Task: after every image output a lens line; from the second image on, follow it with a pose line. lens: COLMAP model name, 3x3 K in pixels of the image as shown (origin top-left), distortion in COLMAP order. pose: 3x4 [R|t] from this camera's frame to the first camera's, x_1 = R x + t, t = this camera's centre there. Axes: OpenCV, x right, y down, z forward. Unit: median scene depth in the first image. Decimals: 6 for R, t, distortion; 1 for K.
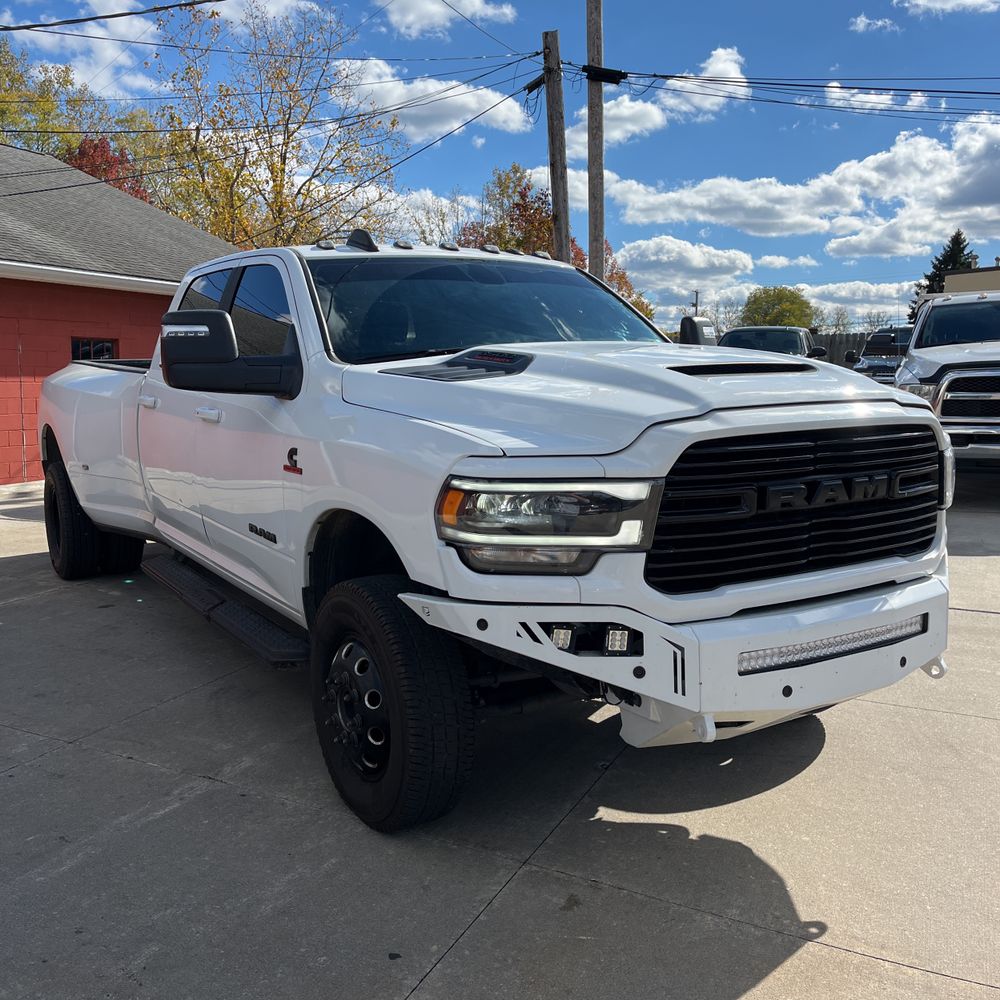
lens RADIAL K [[1014.0, 0, 500.0], [0, 1014.0, 500.0], [0, 0, 1]] dist [0.030960, 0.029519]
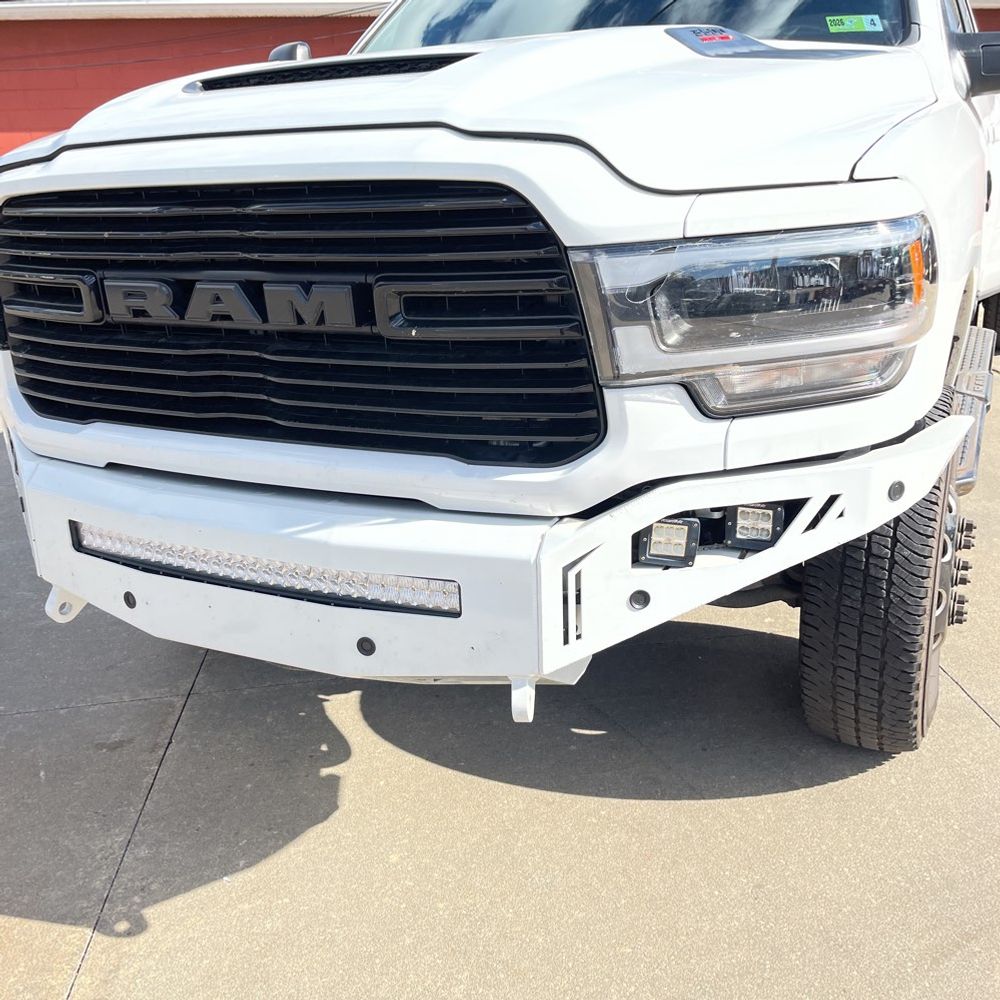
lens RADIAL K [[1013.1, 0, 492.6], [0, 1013.1, 491.7], [0, 0, 1]] dist [0.048434, -0.053665]
pose [[0.522319, 0.262110, -0.811469, 0.888247], [-0.074226, 0.961953, 0.262940, -0.066463], [0.849514, -0.077106, 0.521902, 0.834835]]
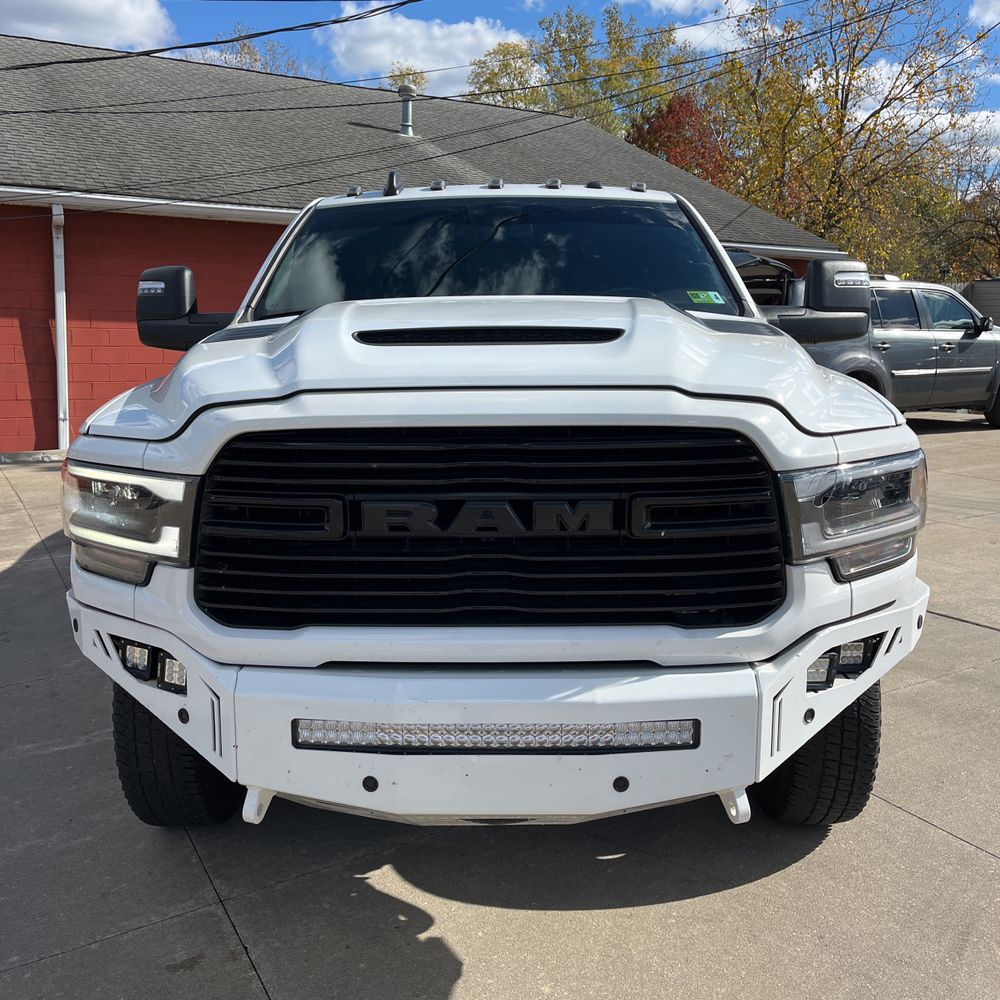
lens RADIAL K [[1019.3, 0, 496.2], [0, 1019.3, 507.9], [0, 0, 1]] dist [0.026435, -0.011805]
pose [[0.839471, 0.104557, -0.533251, 0.702675], [-0.075870, 0.994255, 0.075508, -0.067586], [0.538082, -0.022929, 0.842581, 0.425096]]
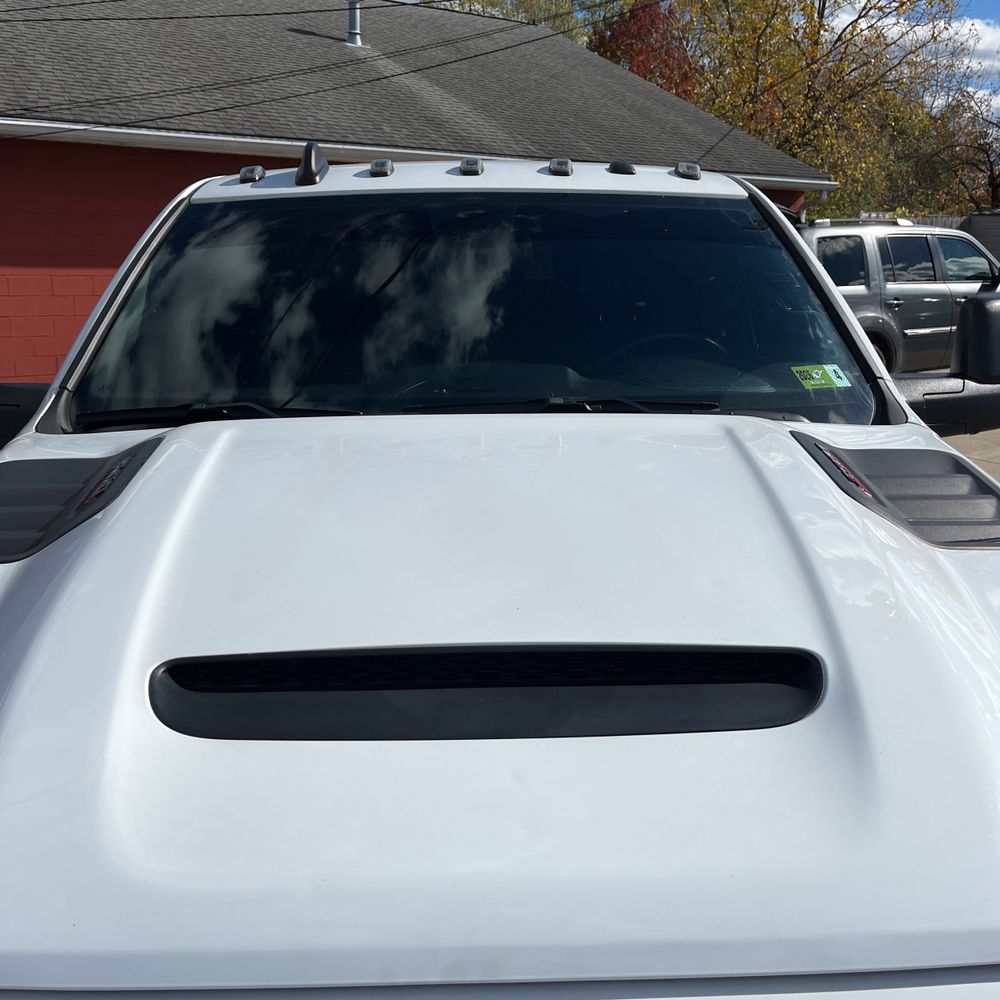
lens RADIAL K [[1013.1, 0, 492.6], [0, 1013.1, 491.7], [0, 0, 1]] dist [0.048434, -0.053665]
pose [[0.859790, 0.137173, -0.491879, 0.410892], [-0.077008, 0.987059, 0.140659, -0.245049], [0.504808, -0.083058, 0.859226, 0.822540]]
